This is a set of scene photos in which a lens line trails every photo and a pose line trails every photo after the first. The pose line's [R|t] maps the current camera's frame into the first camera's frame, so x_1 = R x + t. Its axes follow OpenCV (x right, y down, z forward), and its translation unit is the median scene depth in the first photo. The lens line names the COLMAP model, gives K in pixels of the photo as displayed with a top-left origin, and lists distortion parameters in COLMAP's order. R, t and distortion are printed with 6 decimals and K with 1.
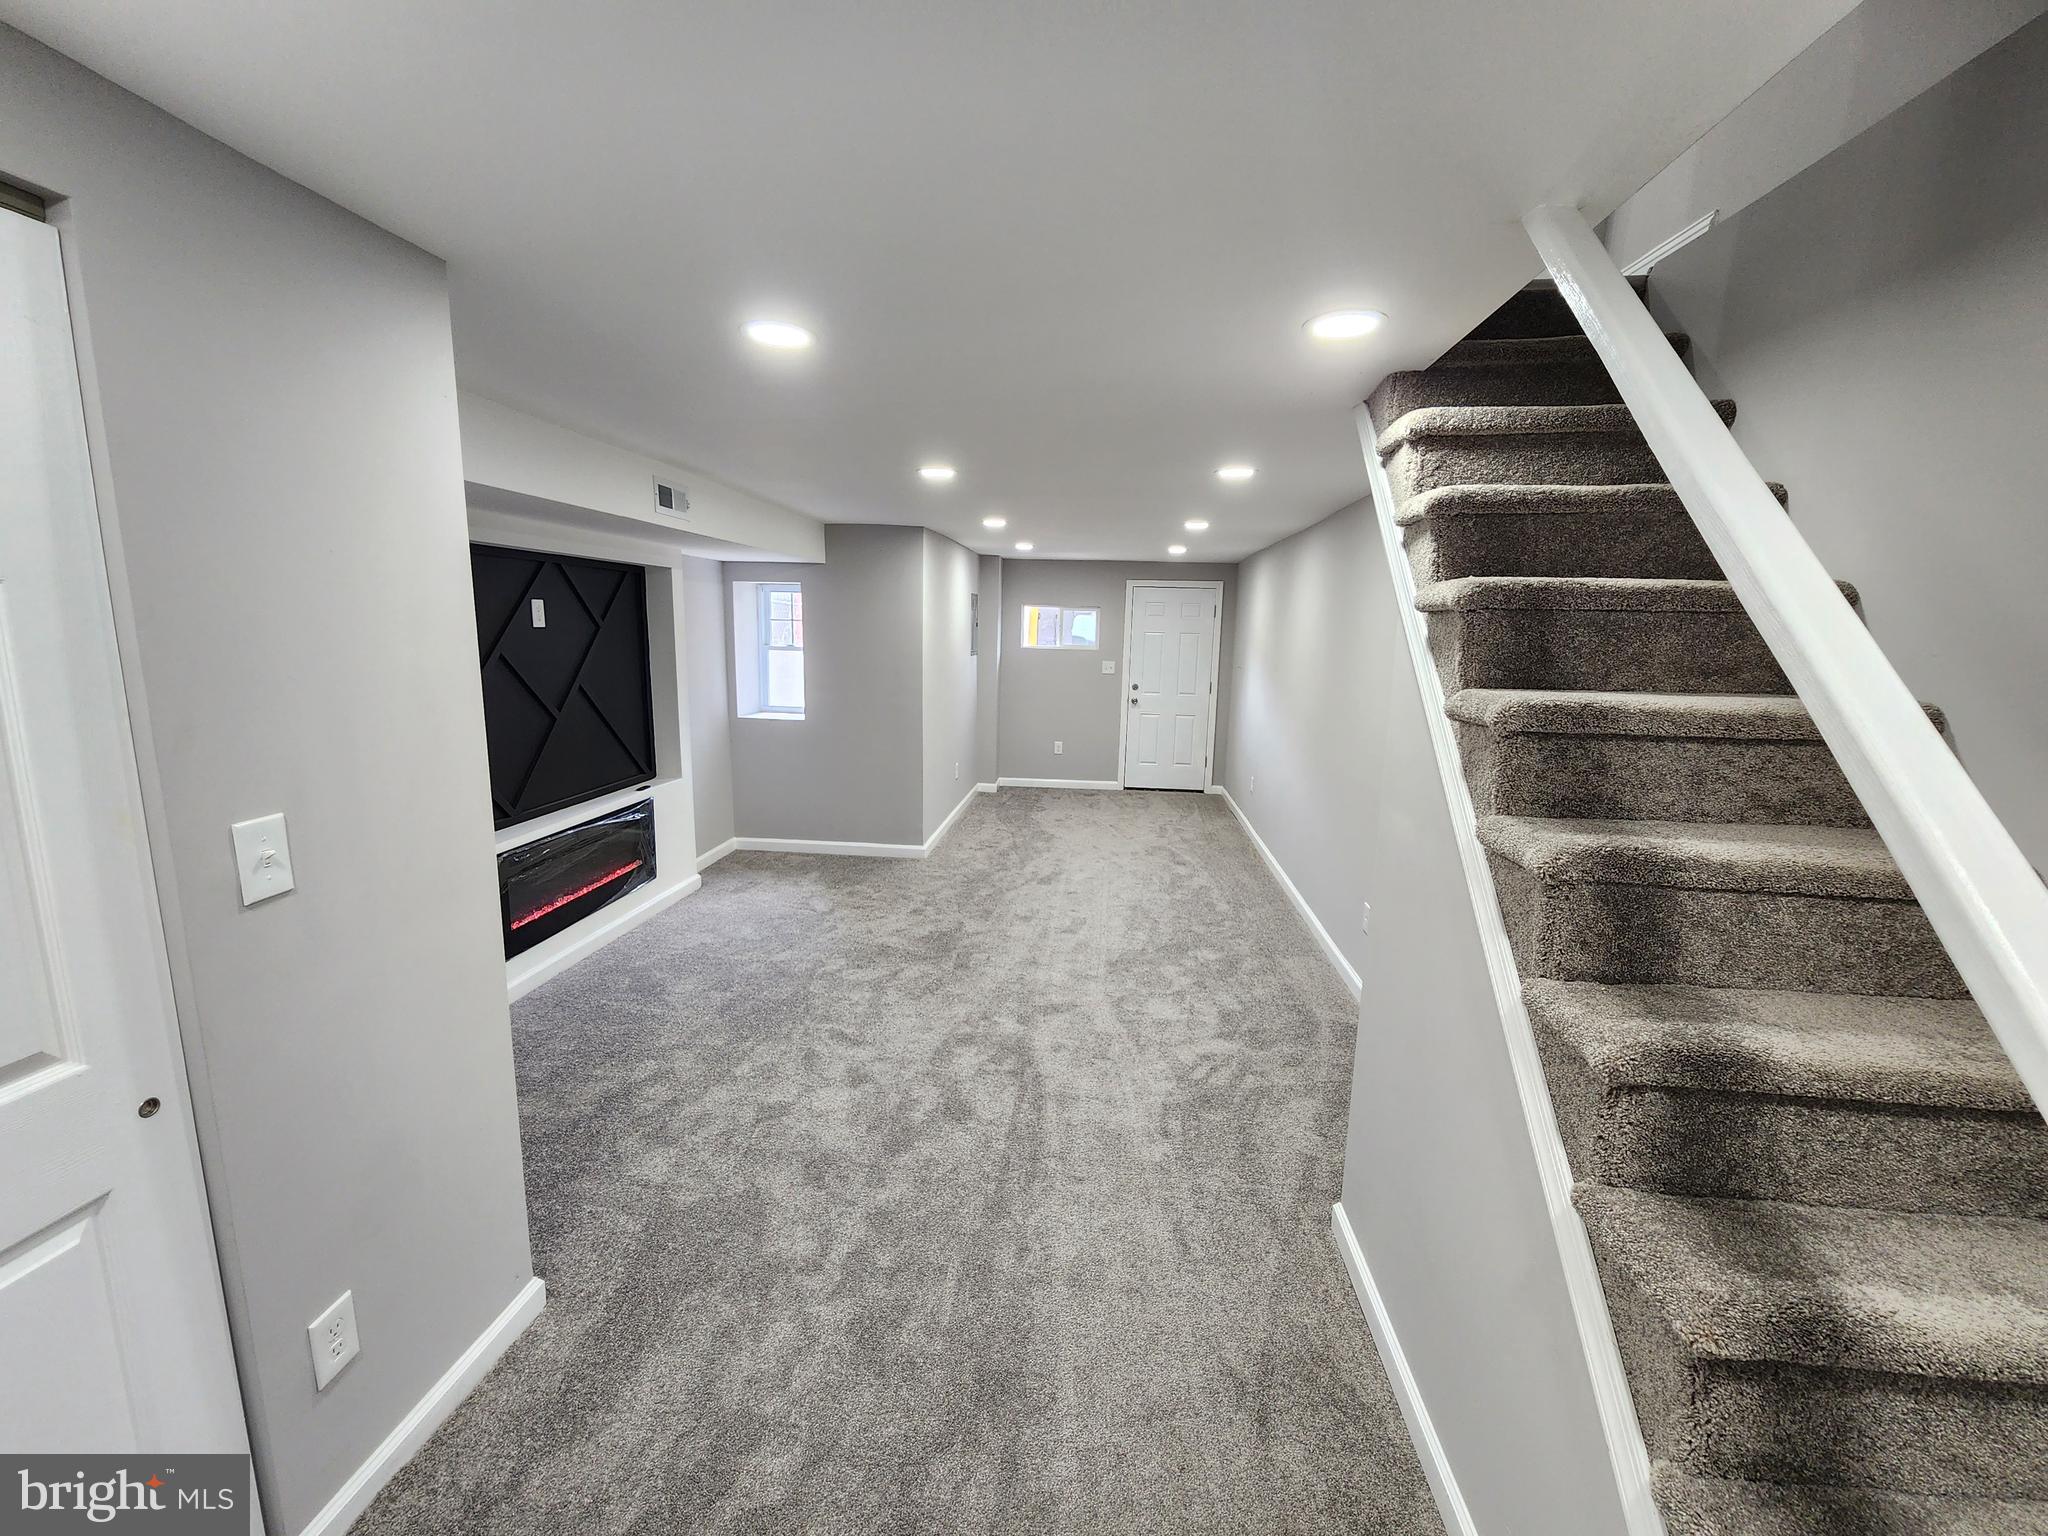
lens RADIAL K [[839.2, 0, 1034.1], [0, 839.2, 768.2], [0, 0, 1]] dist [0.003447, -0.001829]
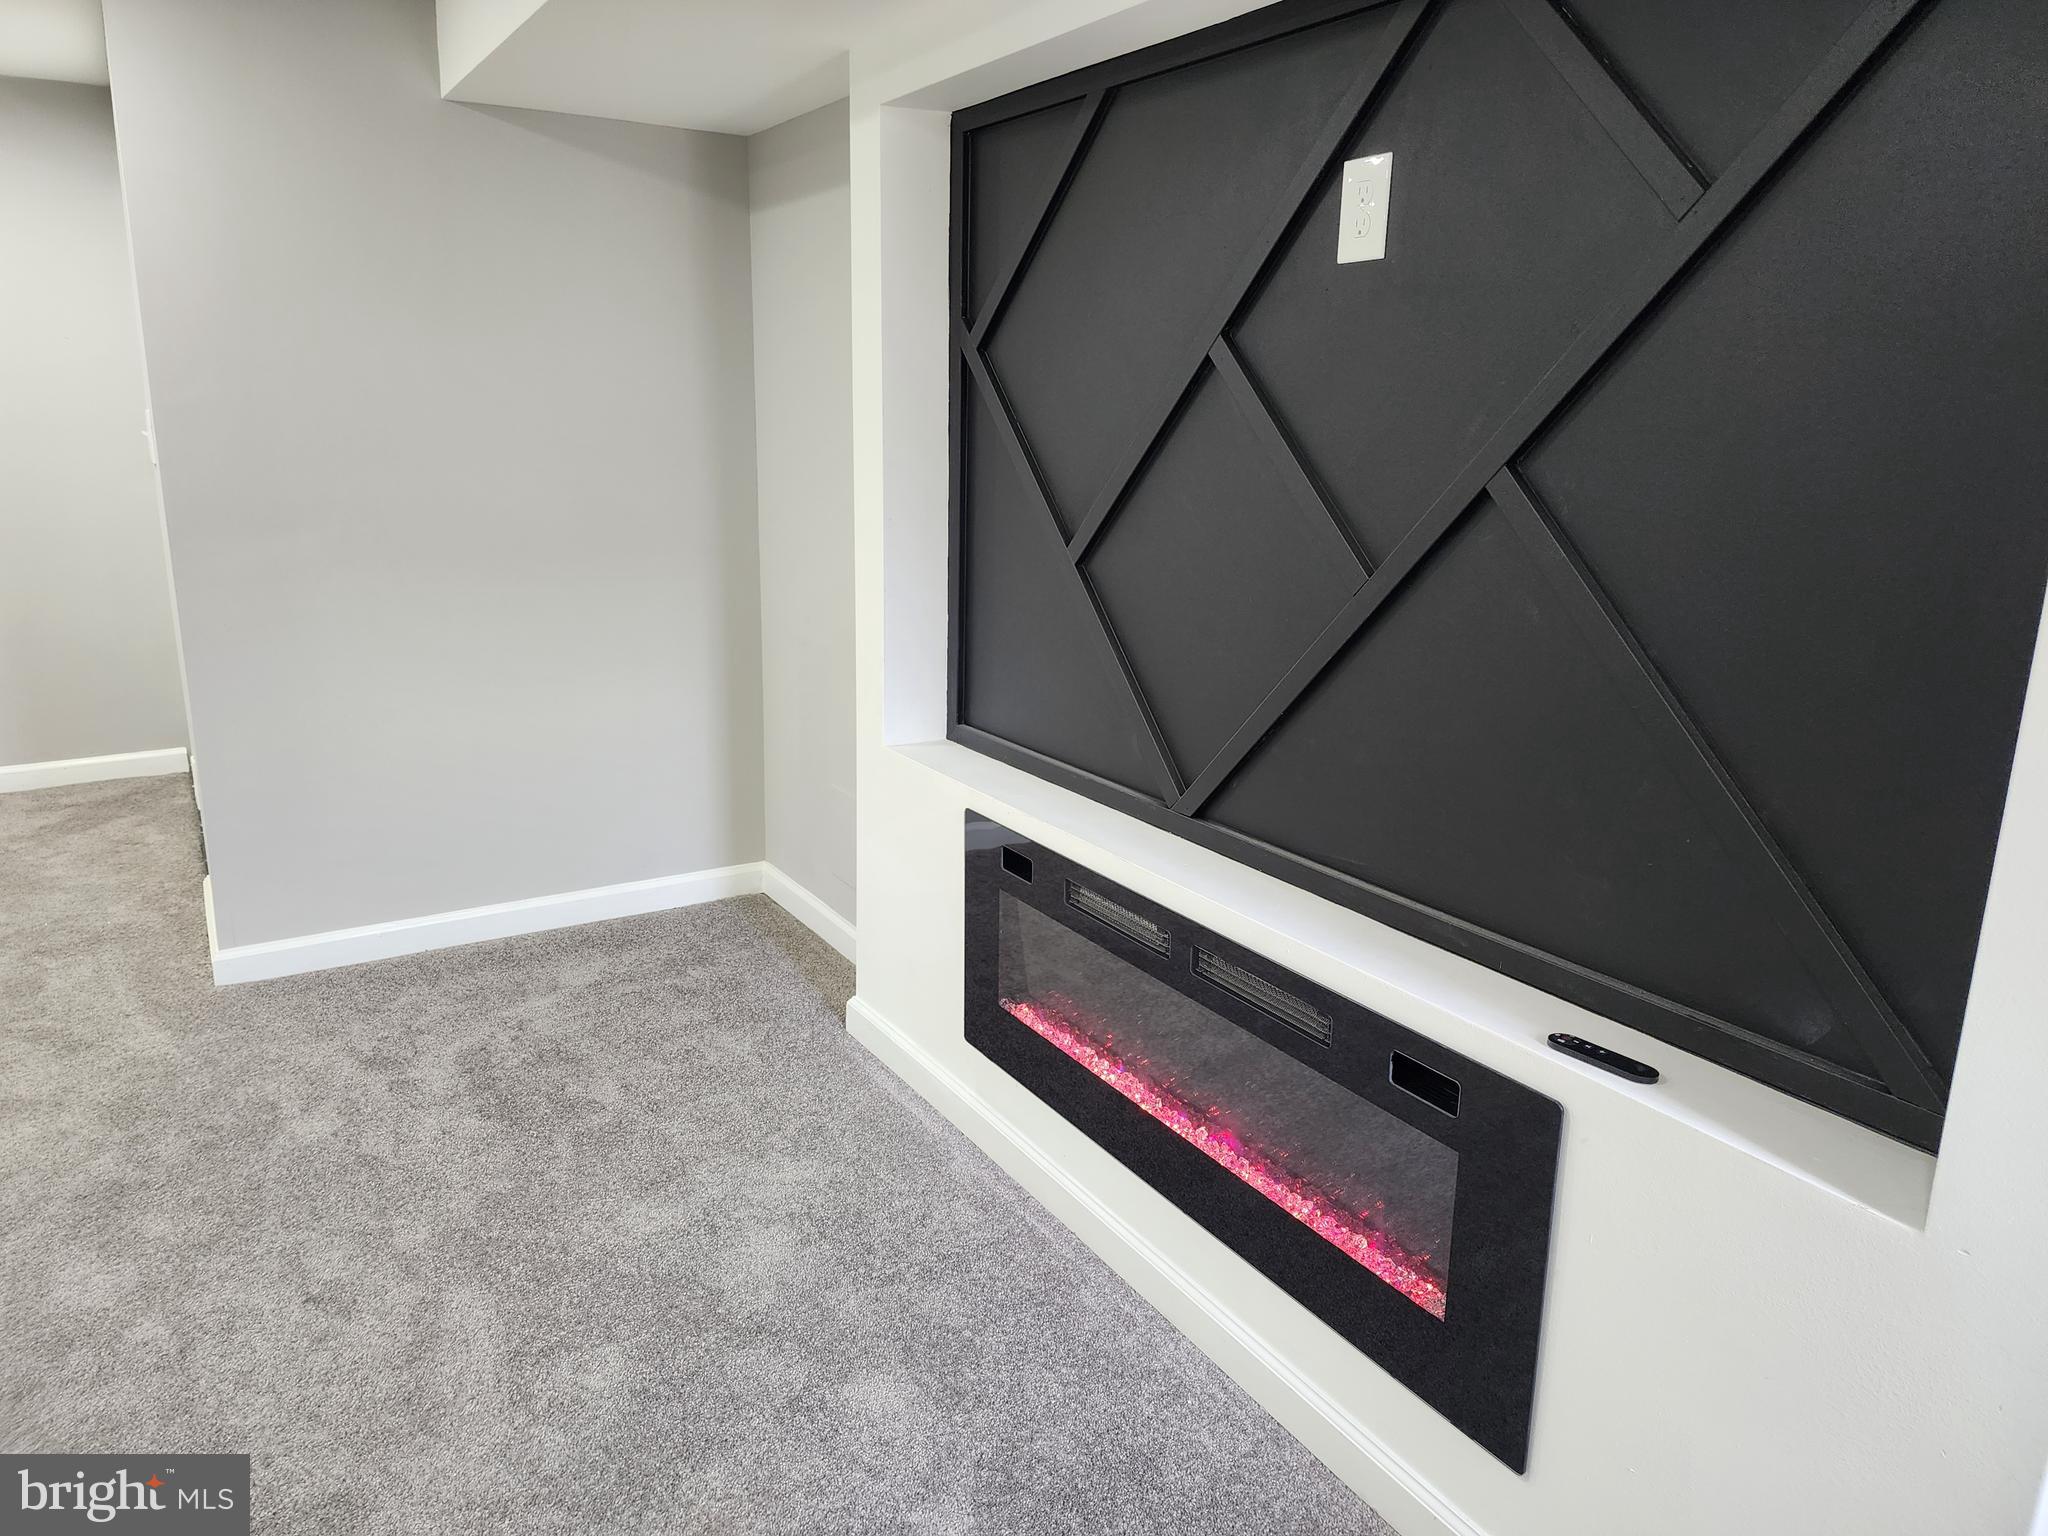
lens RADIAL K [[1354.5, 0, 1031.1], [0, 1354.5, 758.7], [0, 0, 1]] dist [0.048488, 0.000376]
pose [[-0.793841, 0.104899, -0.599010, -0.275605], [-0.142240, 0.925658, 0.350606, -0.211732], [0.591256, 0.363528, -0.719905, 1.778056]]
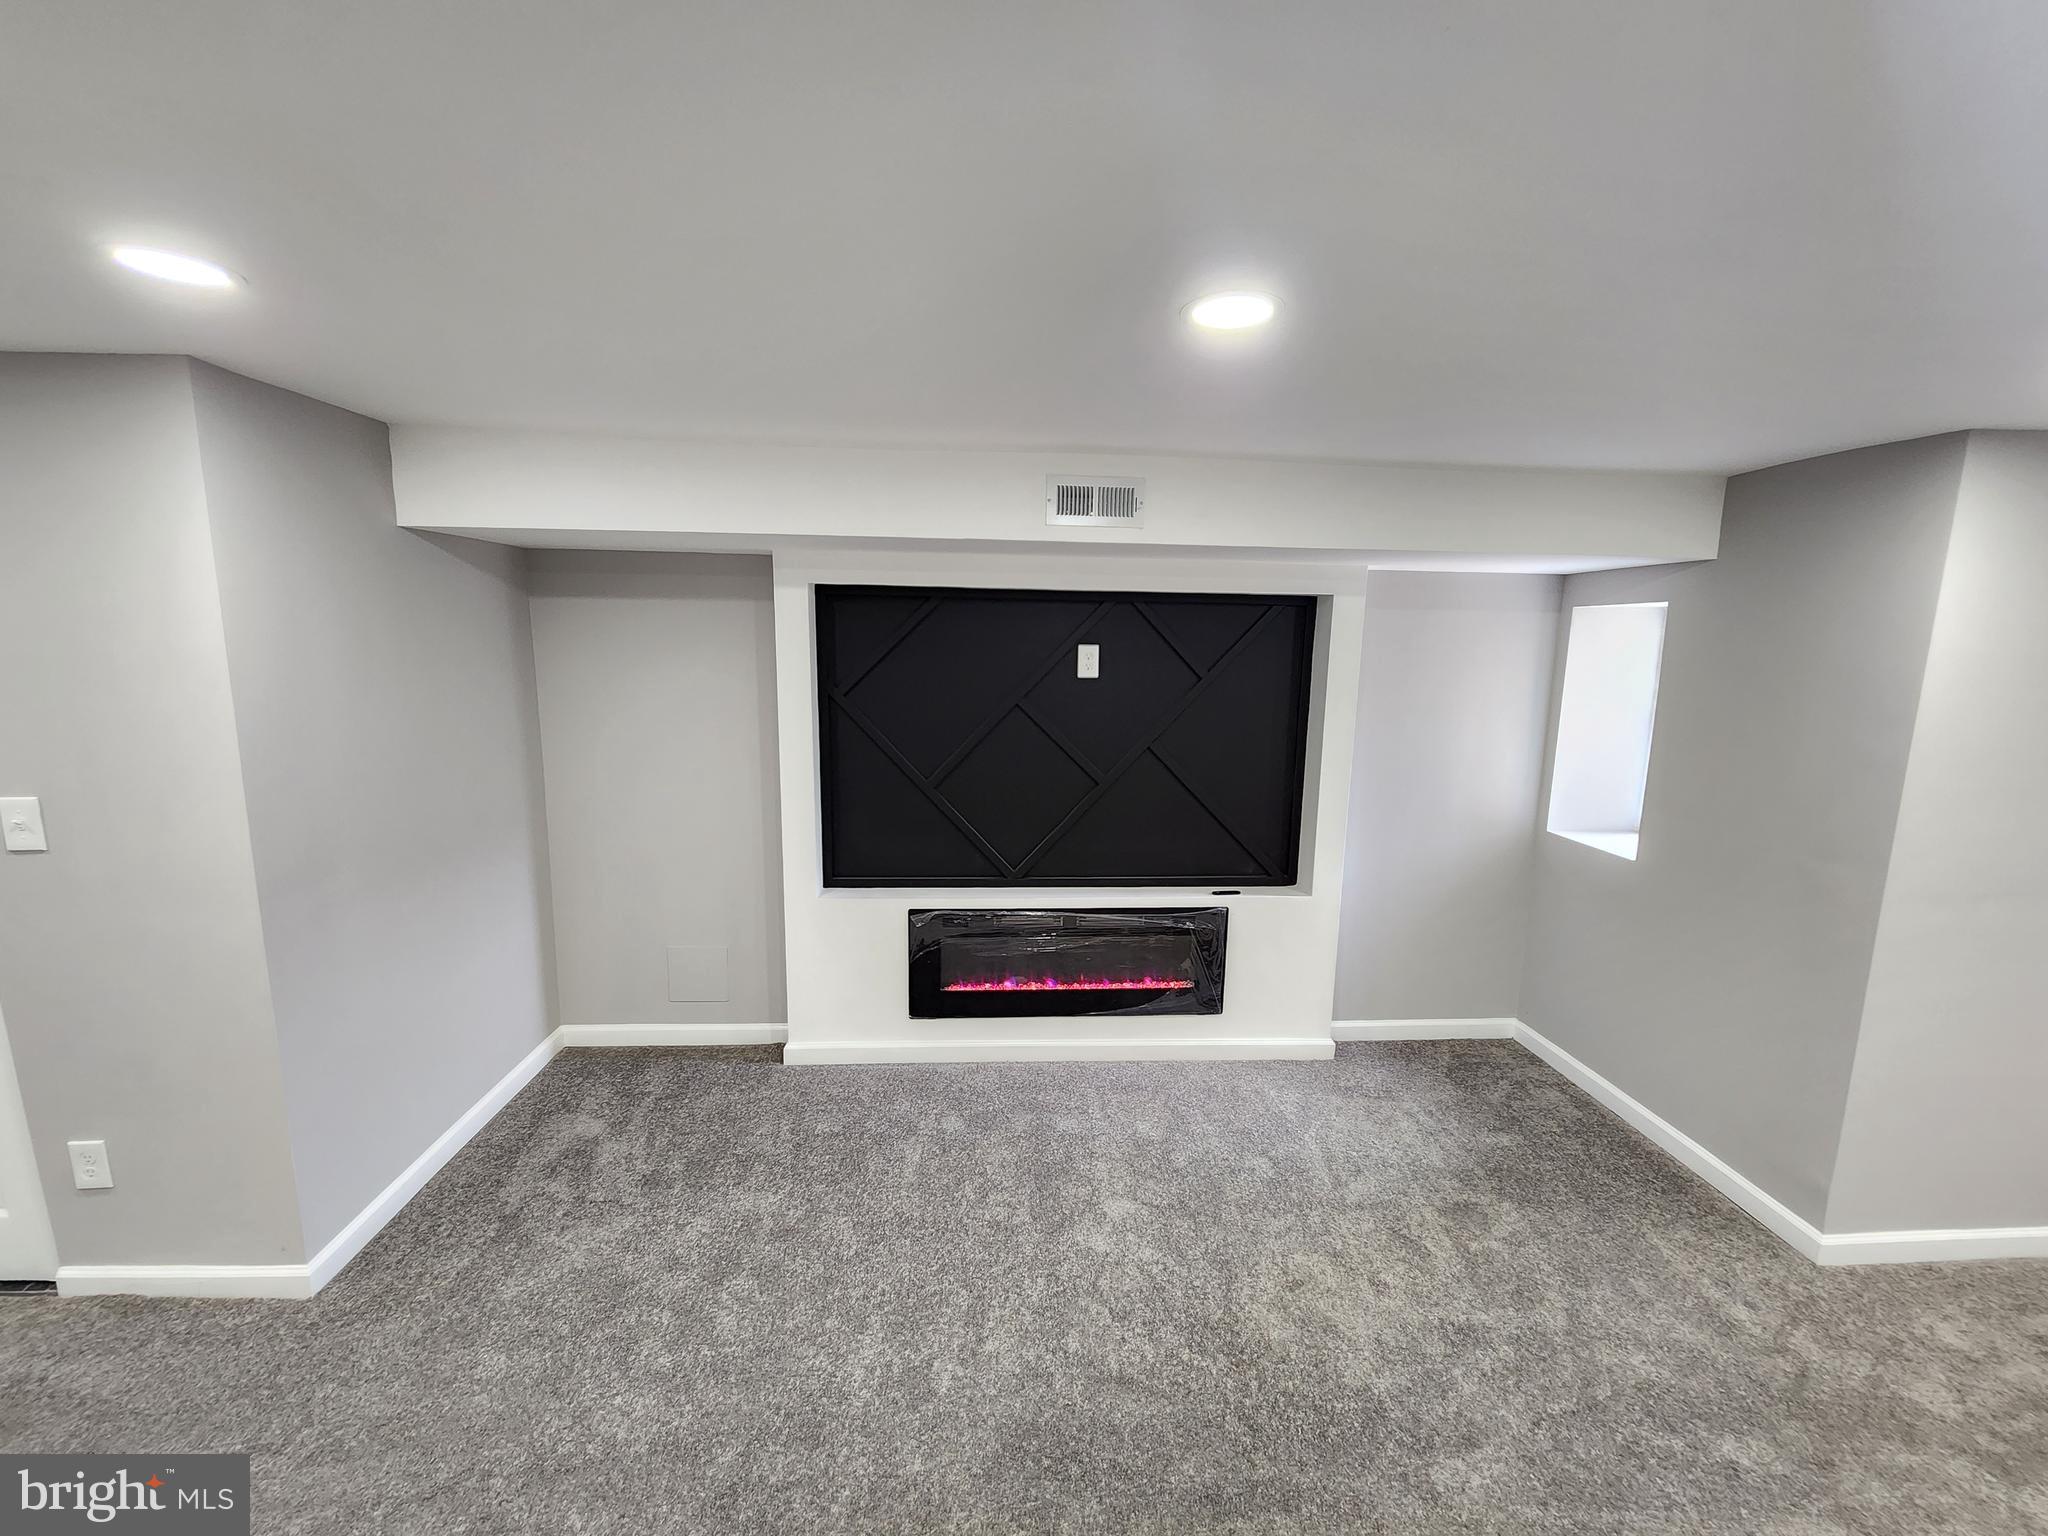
lens RADIAL K [[839.2, 0, 1036.0], [0, 839.2, 776.0], [0, 0, 1]] dist [0.003447, -0.001829]
pose [[0.152342, 0.132595, -0.979393, 0.359291], [-0.177026, 0.978594, 0.104951, -0.199641], [0.972344, 0.157390, 0.172554, 1.089118]]
